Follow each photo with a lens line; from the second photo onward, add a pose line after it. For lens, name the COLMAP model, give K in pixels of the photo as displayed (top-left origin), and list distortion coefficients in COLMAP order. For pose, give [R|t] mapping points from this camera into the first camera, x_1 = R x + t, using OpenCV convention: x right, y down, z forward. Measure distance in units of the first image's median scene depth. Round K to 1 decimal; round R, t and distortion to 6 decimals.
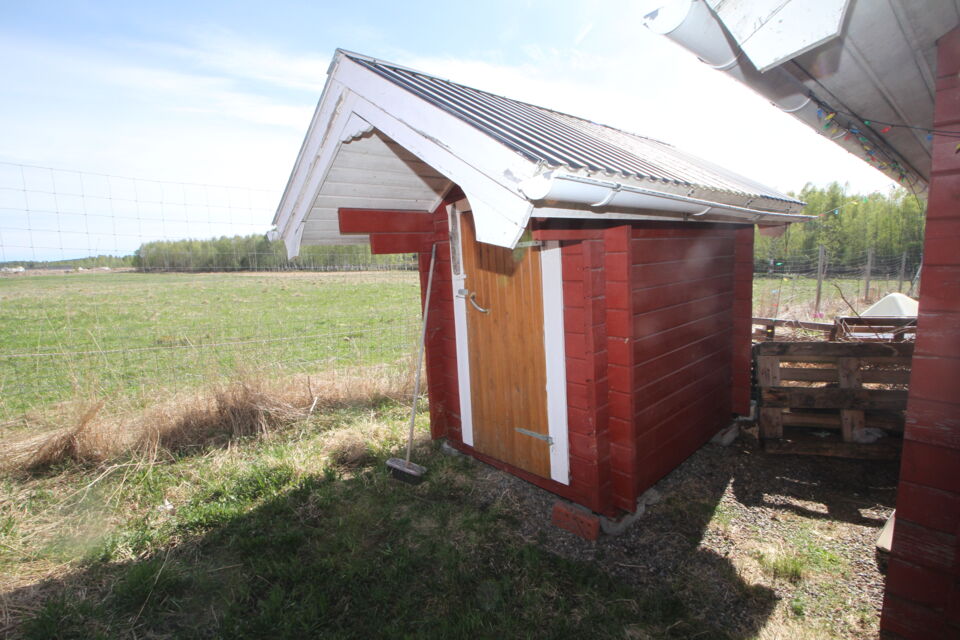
lens RADIAL K [[456.1, 0, 480.4], [0, 456.1, 314.8], [0, 0, 1]] dist [-0.020216, -0.003240]
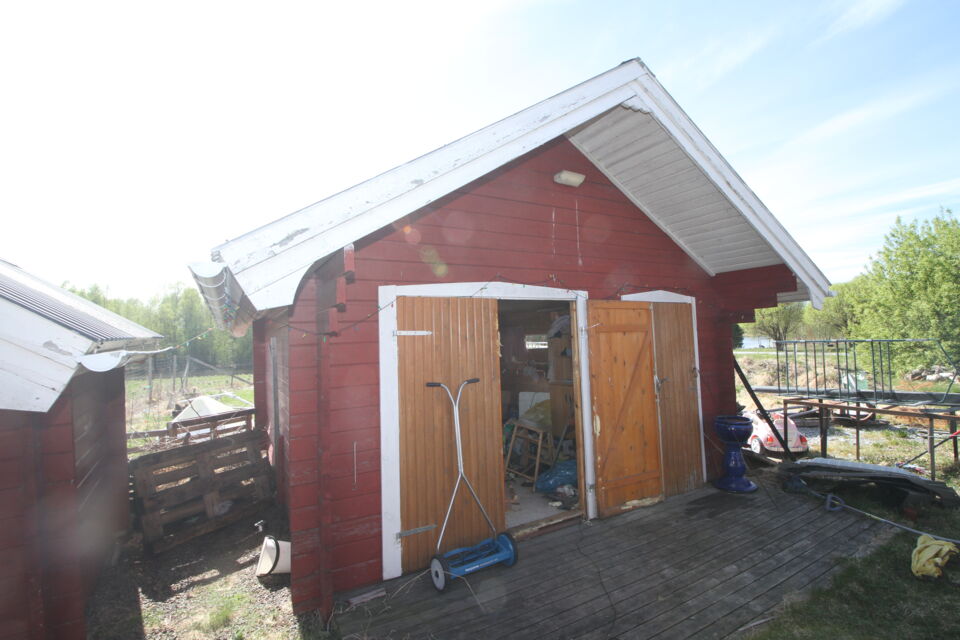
lens RADIAL K [[456.1, 0, 480.9], [0, 456.1, 318.2], [0, 0, 1]] dist [-0.020216, -0.003240]
pose [[0.200581, 0.060405, 0.977813, -0.396886], [0.151752, 0.984135, -0.091925, -0.057889], [-0.967853, 0.166823, 0.188232, -0.115969]]
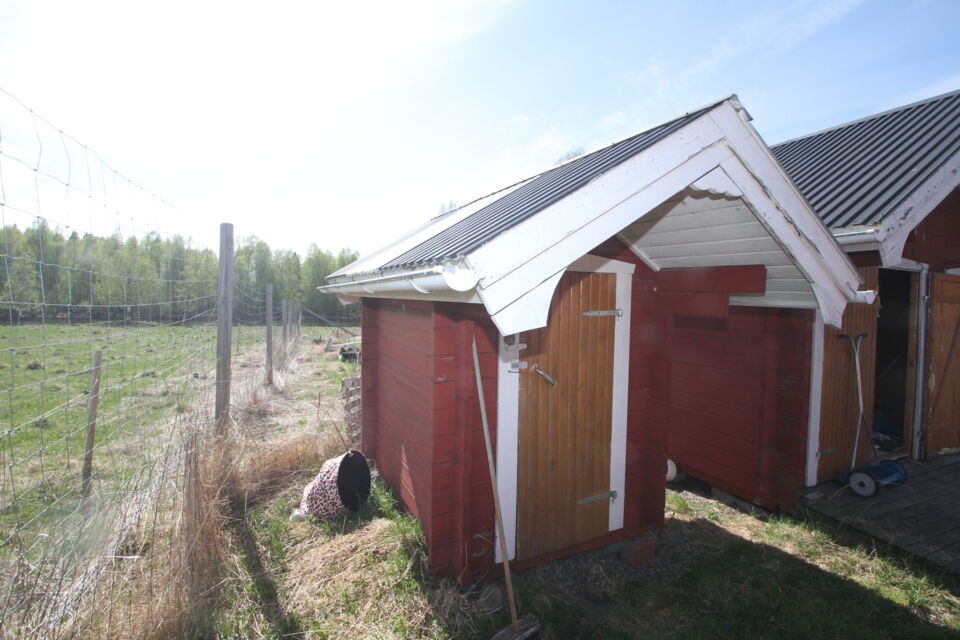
lens RADIAL K [[456.1, 0, 481.9], [0, 456.1, 317.6], [0, 0, 1]] dist [-0.020216, -0.003240]
pose [[0.299592, 0.002185, 0.954065, -0.949811], [0.090679, 0.995405, -0.030754, -0.132404], [-0.949748, 0.095728, 0.298017, 0.923830]]
